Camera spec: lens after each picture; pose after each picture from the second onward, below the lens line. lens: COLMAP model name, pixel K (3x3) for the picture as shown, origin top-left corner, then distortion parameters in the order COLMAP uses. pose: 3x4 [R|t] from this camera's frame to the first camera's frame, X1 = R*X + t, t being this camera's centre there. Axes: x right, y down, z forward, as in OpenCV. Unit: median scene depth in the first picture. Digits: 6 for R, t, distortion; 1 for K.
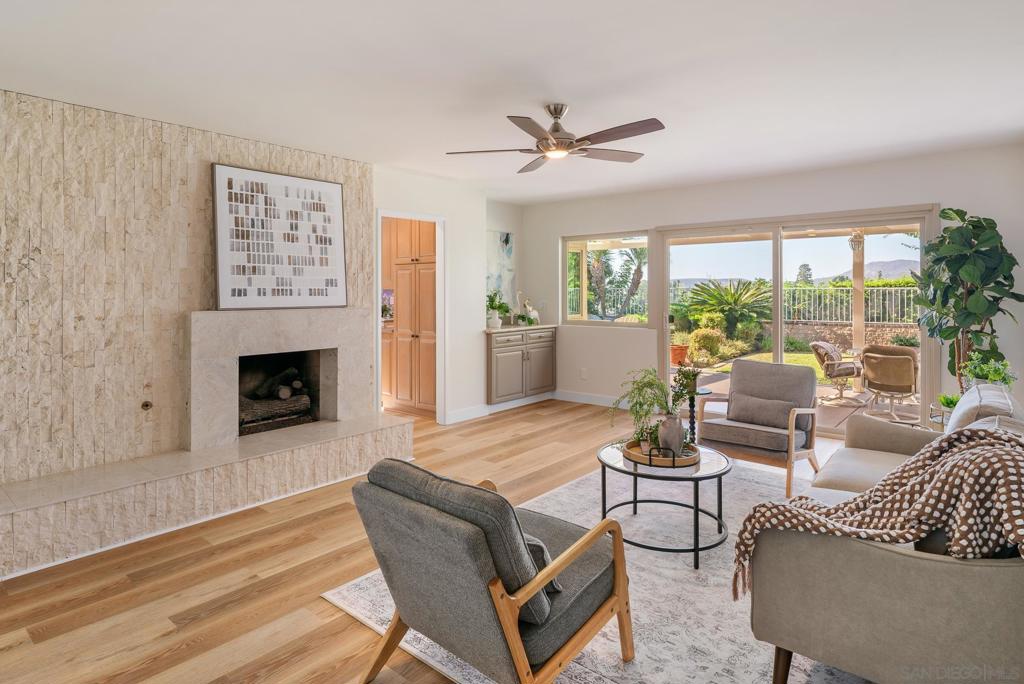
lens RADIAL K [[559.0, 0, 509.2], [0, 559.0, 307.6], [0, 0, 1]] dist [-0.002729, -0.000650]
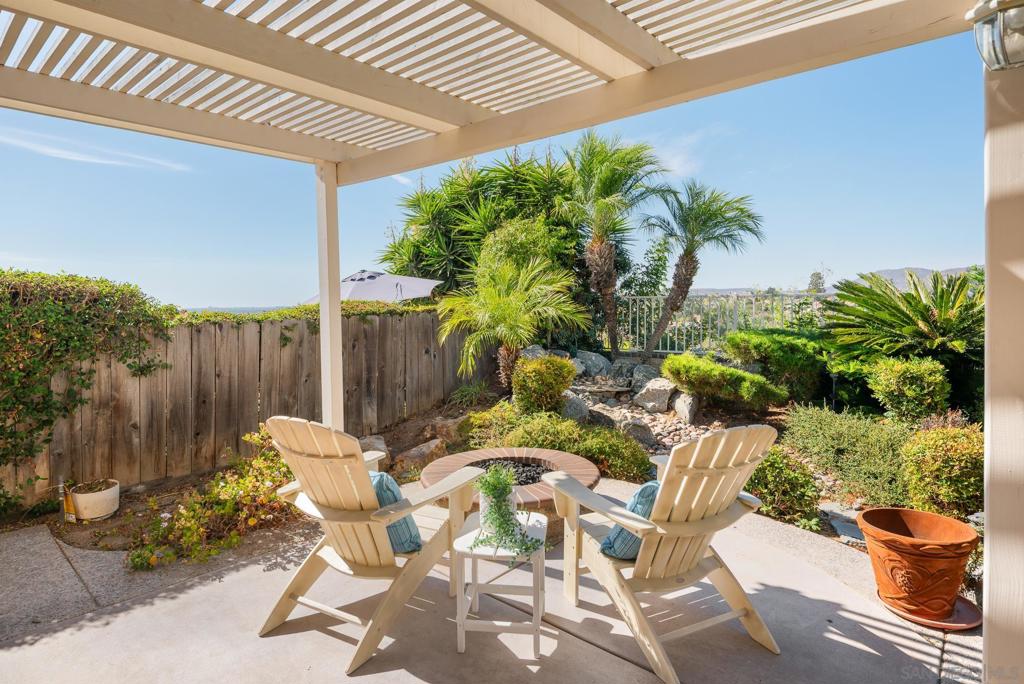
lens RADIAL K [[559.0, 0, 509.2], [0, 559.0, 307.6], [0, 0, 1]] dist [-0.002729, -0.000650]
pose [[0.999778, -0.010584, -0.018198, 0.103727], [0.010189, 0.999713, -0.021687, -0.018662], [0.018422, 0.021497, 0.999599, 0.608115]]
